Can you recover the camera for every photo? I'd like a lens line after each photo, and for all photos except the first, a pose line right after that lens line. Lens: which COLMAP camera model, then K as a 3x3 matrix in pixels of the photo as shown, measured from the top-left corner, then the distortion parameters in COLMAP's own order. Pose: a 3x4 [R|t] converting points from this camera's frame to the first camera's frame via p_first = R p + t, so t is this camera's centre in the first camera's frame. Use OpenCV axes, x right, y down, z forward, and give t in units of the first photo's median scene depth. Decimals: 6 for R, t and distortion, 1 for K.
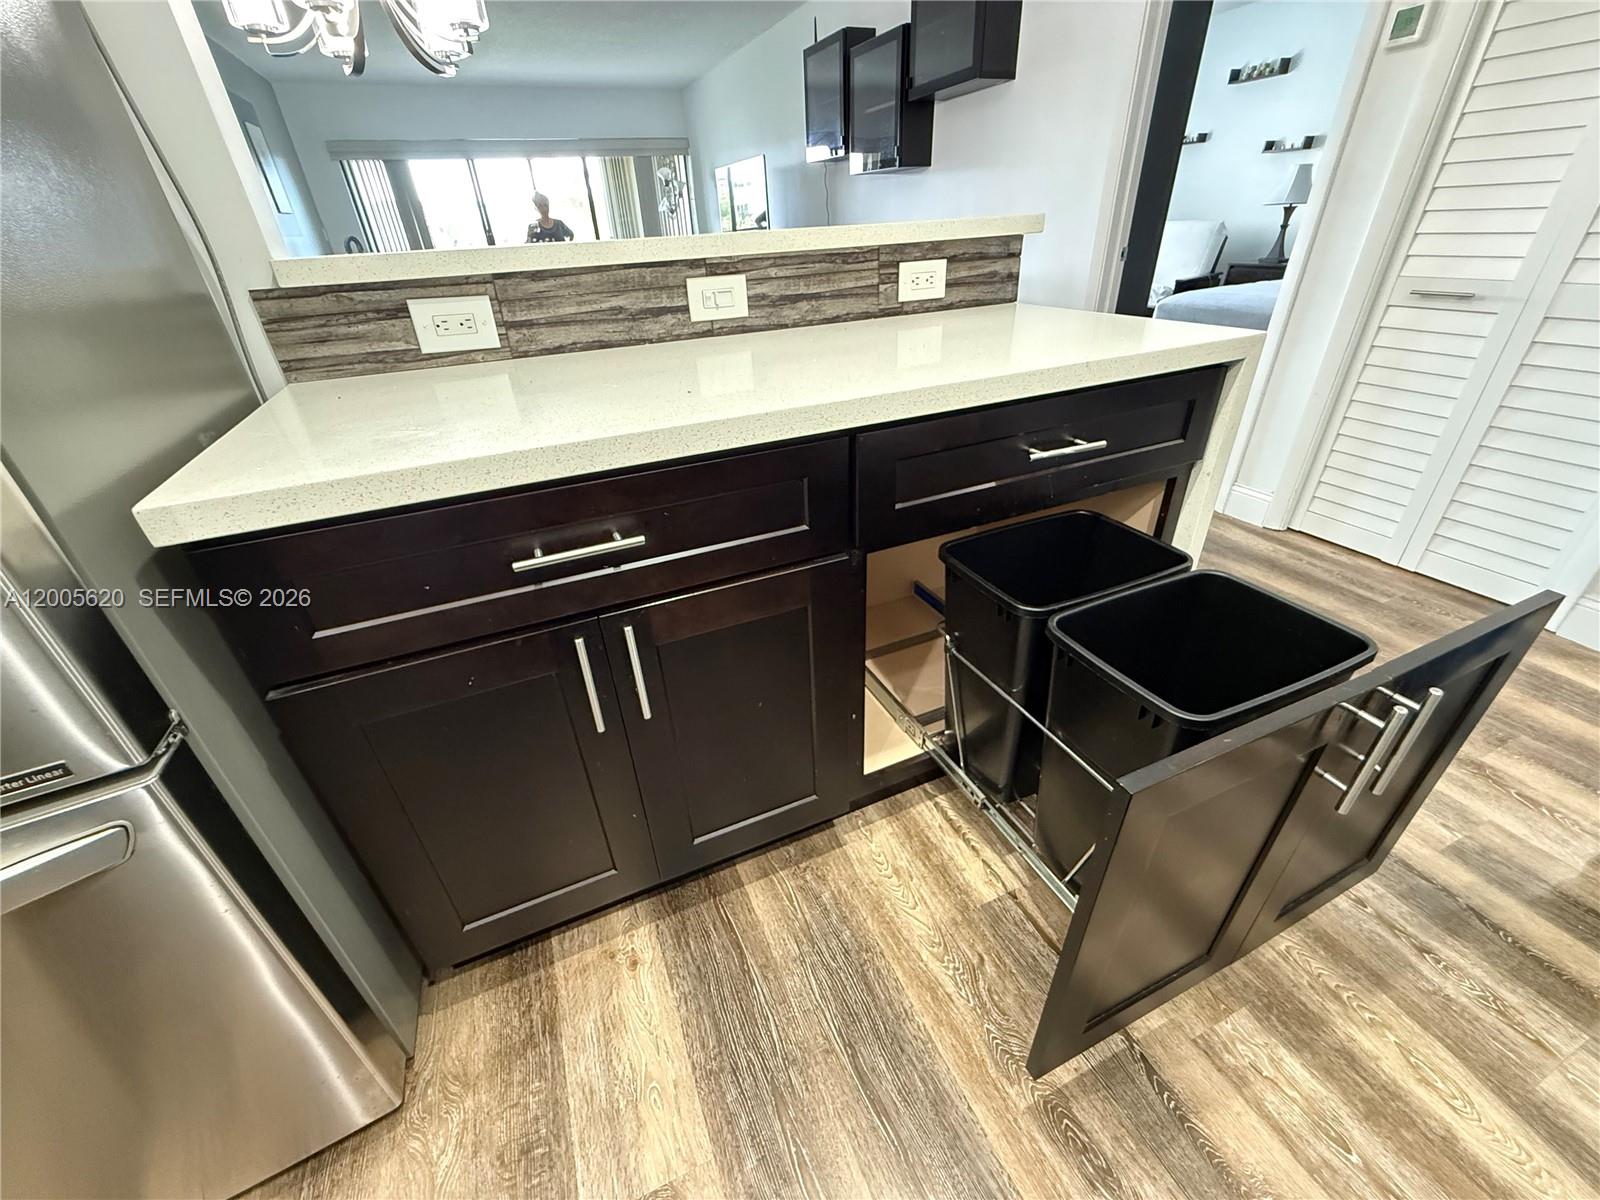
lens RADIAL K [[640.3, 0, 797.5], [0, 640.3, 598.7], [0, 0, 1]] dist [-0.000084, 0.000332]
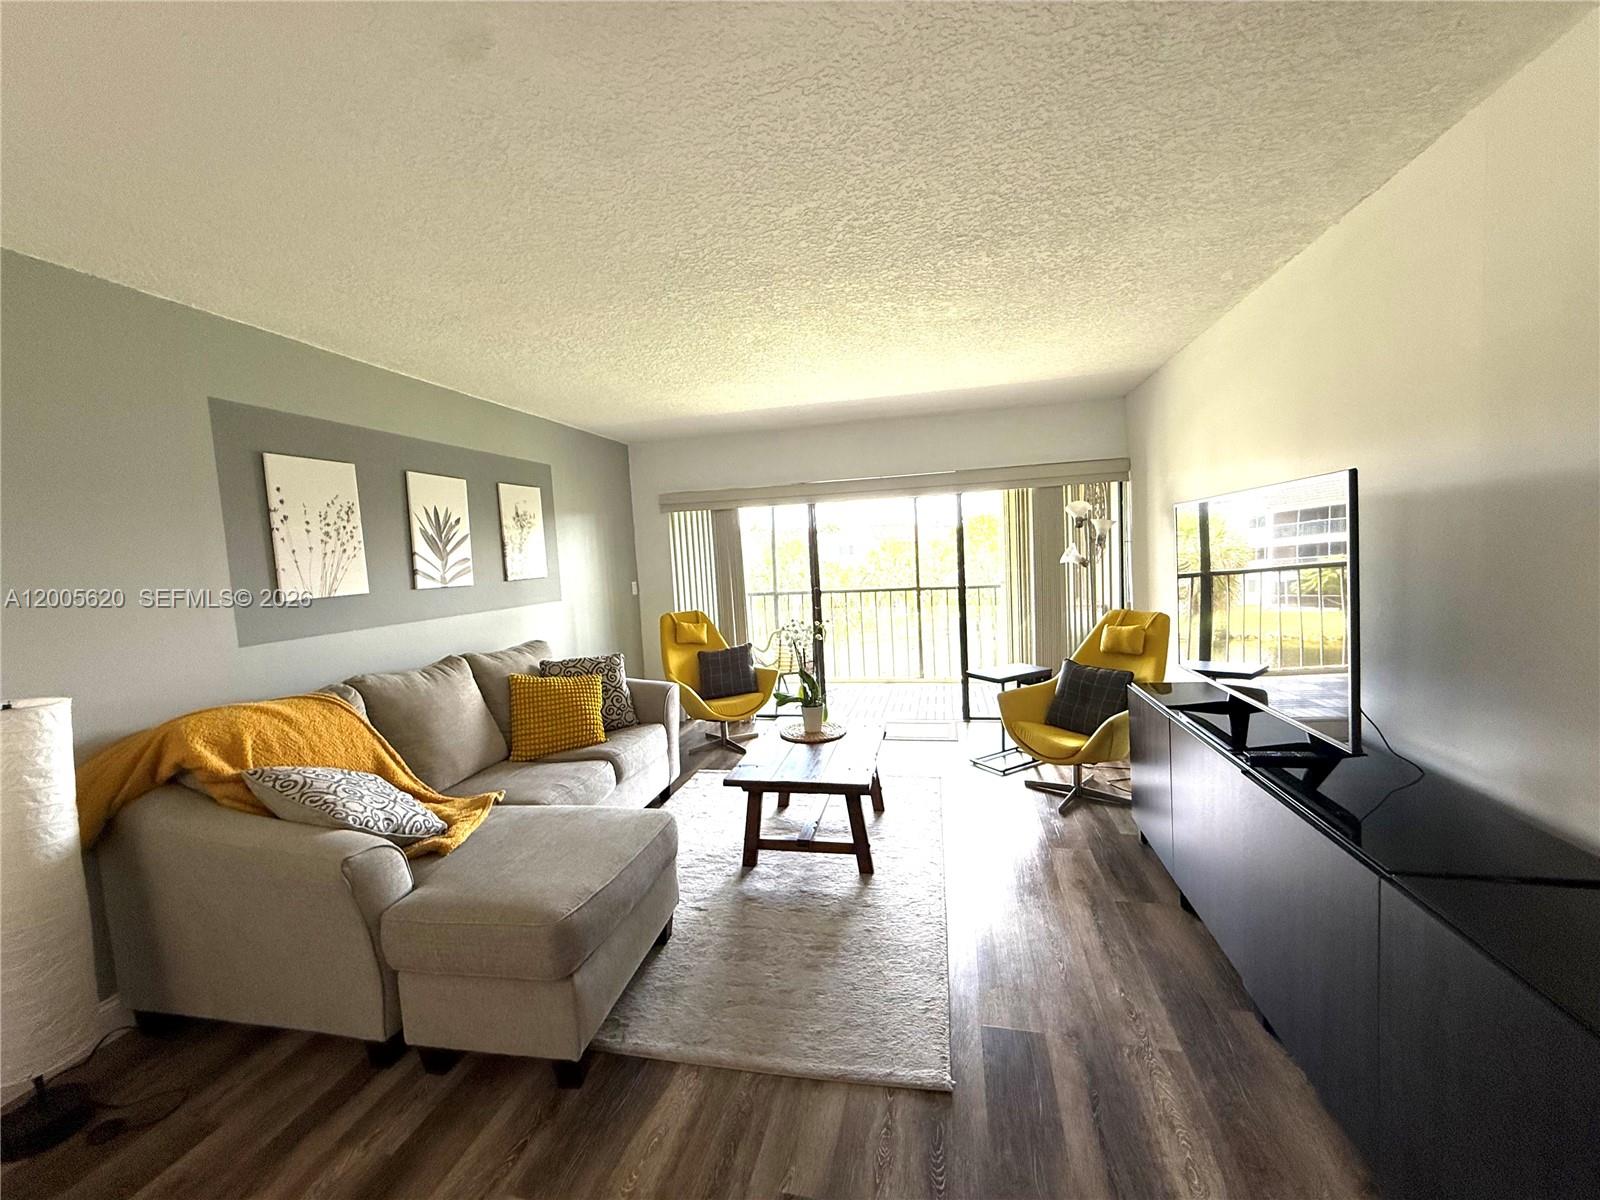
lens RADIAL K [[640.3, 0, 797.5], [0, 640.3, 598.7], [0, 0, 1]] dist [-0.000084, 0.000332]
pose [[0.800774, 0.044394, -0.597319, -0.304960], [-0.289857, 0.901422, -0.321592, -1.708752], [0.524159, 0.430660, 0.734703, 2.451860]]
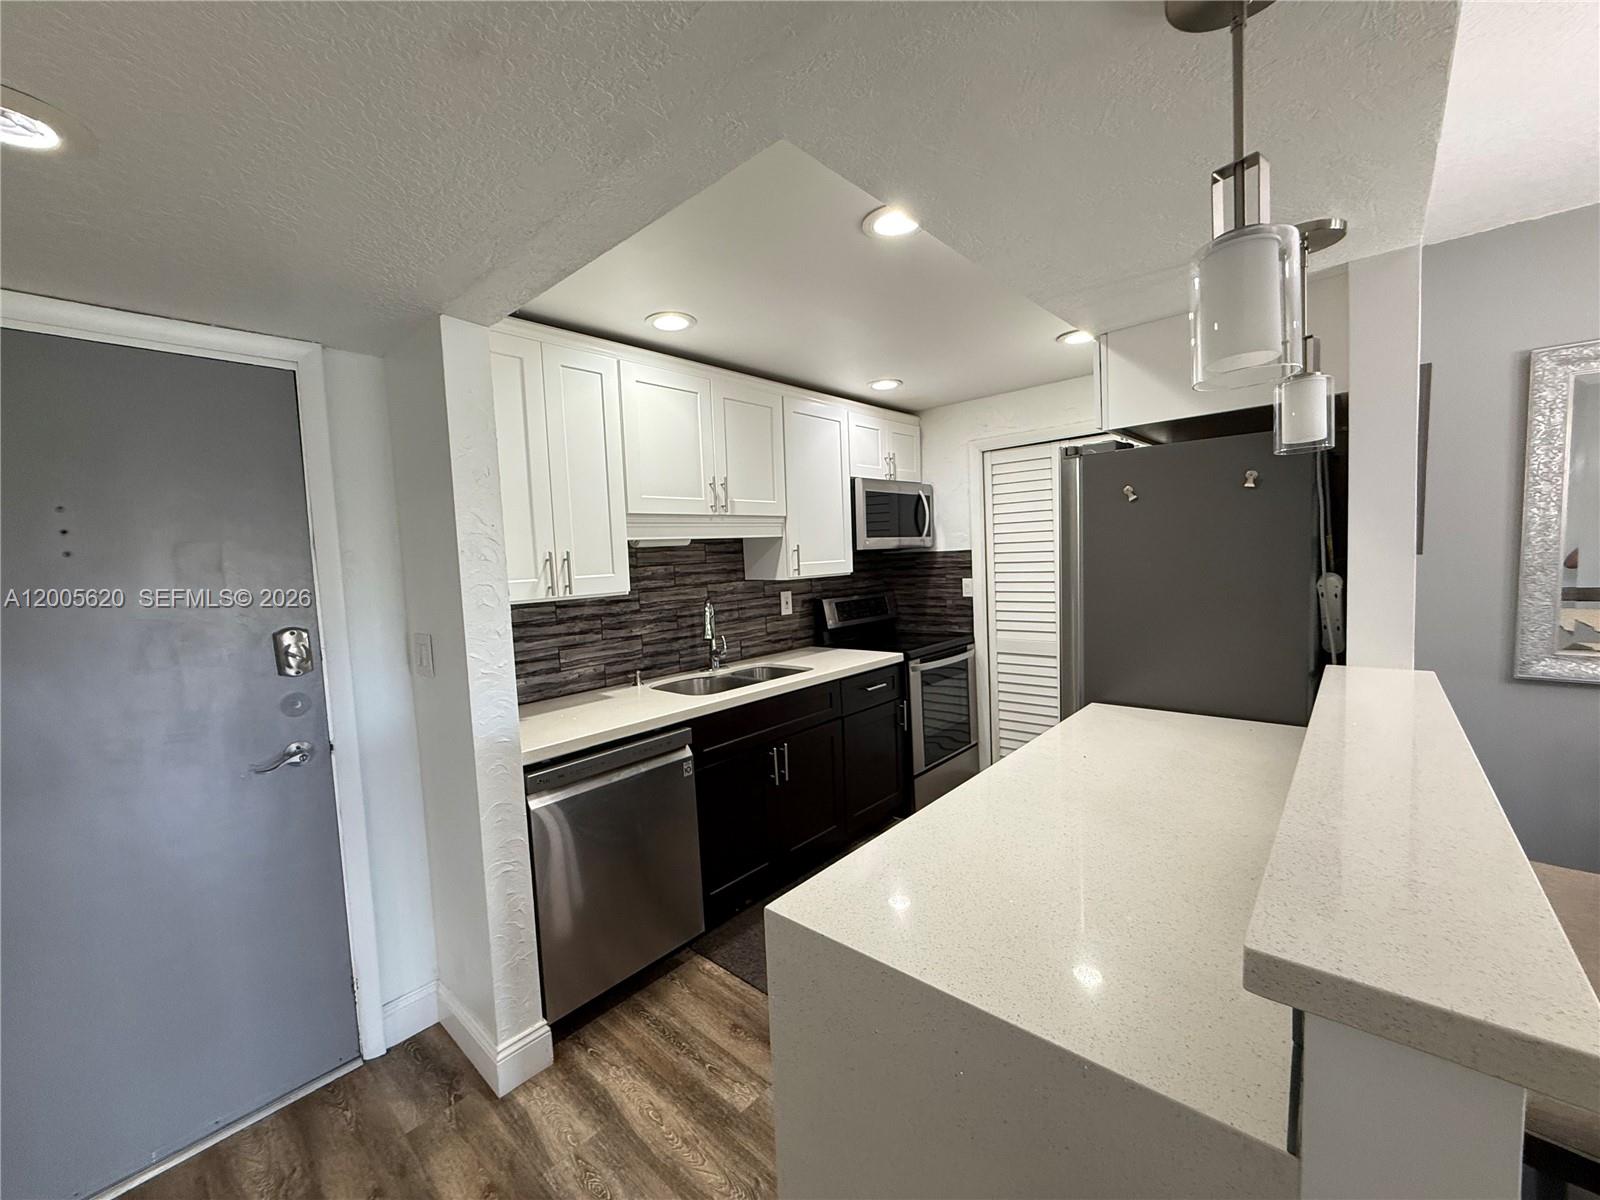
lens RADIAL K [[640.3, 0, 797.5], [0, 640.3, 598.7], [0, 0, 1]] dist [-0.000084, 0.000332]
pose [[-0.907321, 0.114122, -0.404655, 0.826126], [-0.134577, 0.832990, 0.536671, -1.037999], [0.398319, 0.541390, -0.740431, 1.193784]]
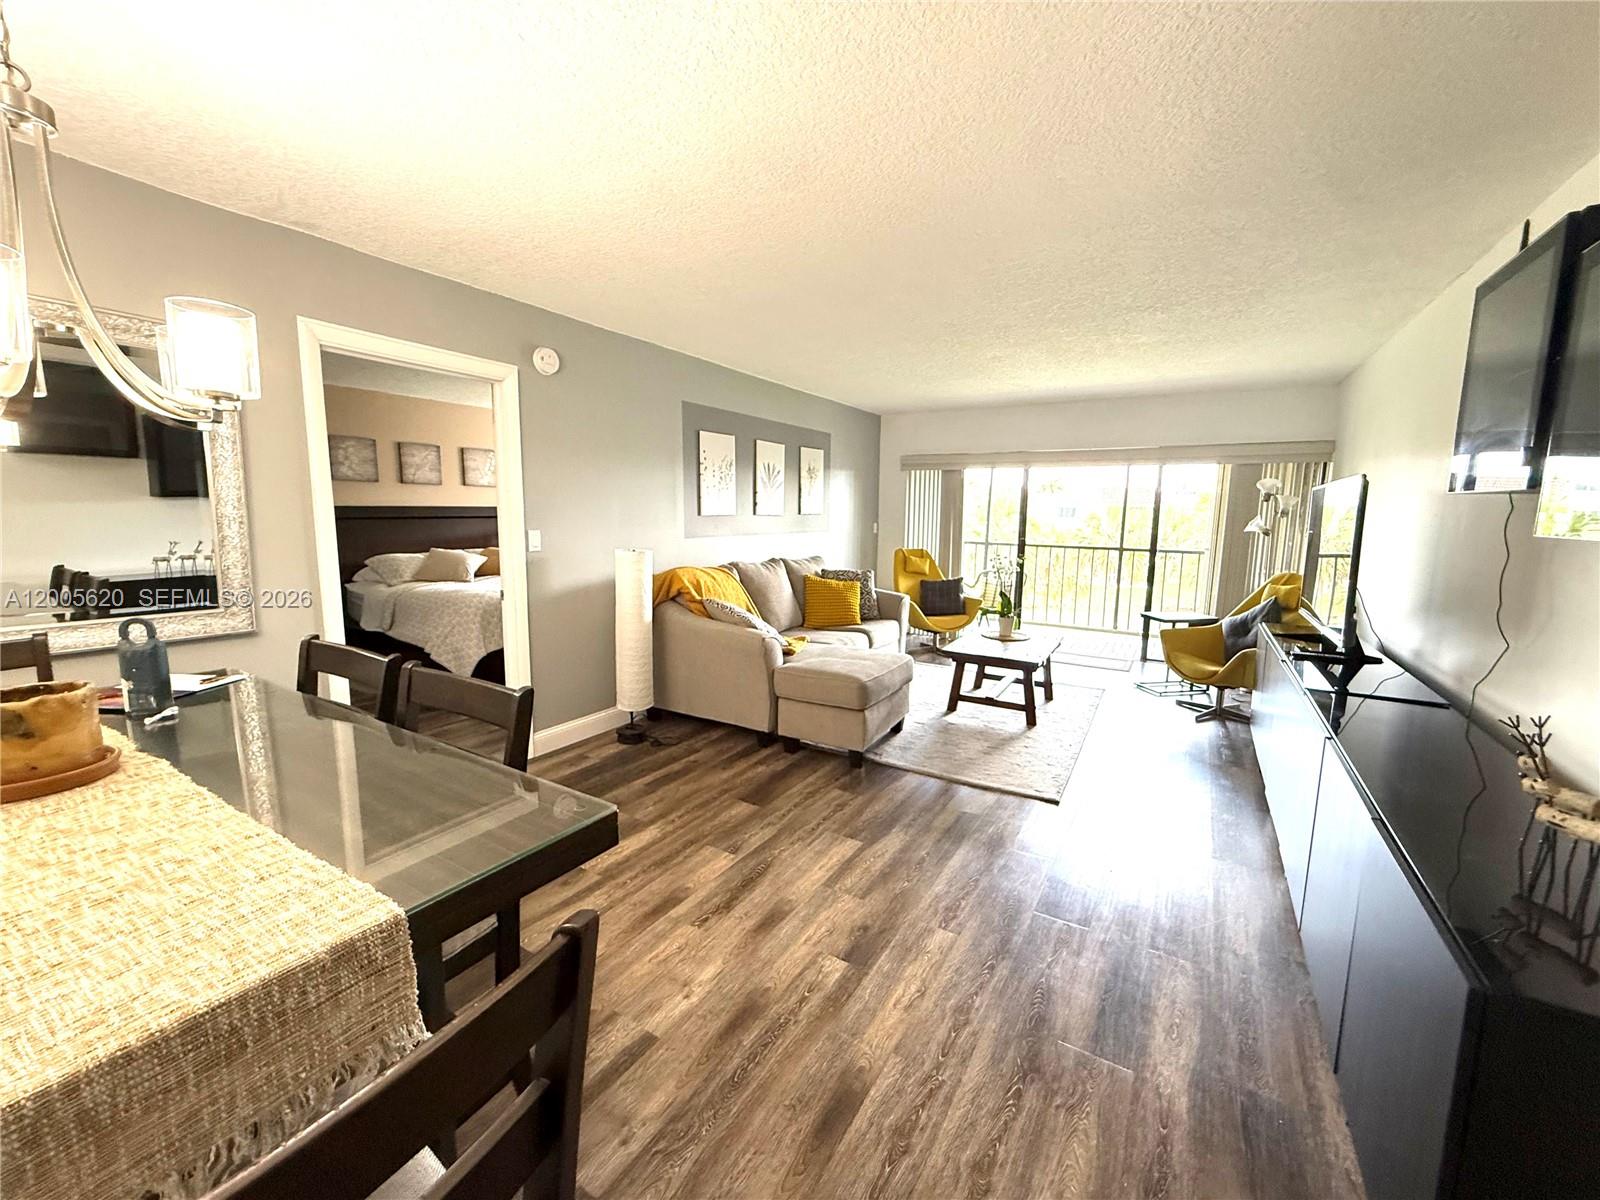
lens RADIAL K [[640.3, 0, 797.5], [0, 640.3, 598.7], [0, 0, 1]] dist [-0.000084, 0.000332]
pose [[0.567899, 0.163336, -0.806729, 0.449469], [-0.450900, 0.881701, -0.138896, -1.226359], [0.688607, 0.442634, 0.574365, 1.626452]]
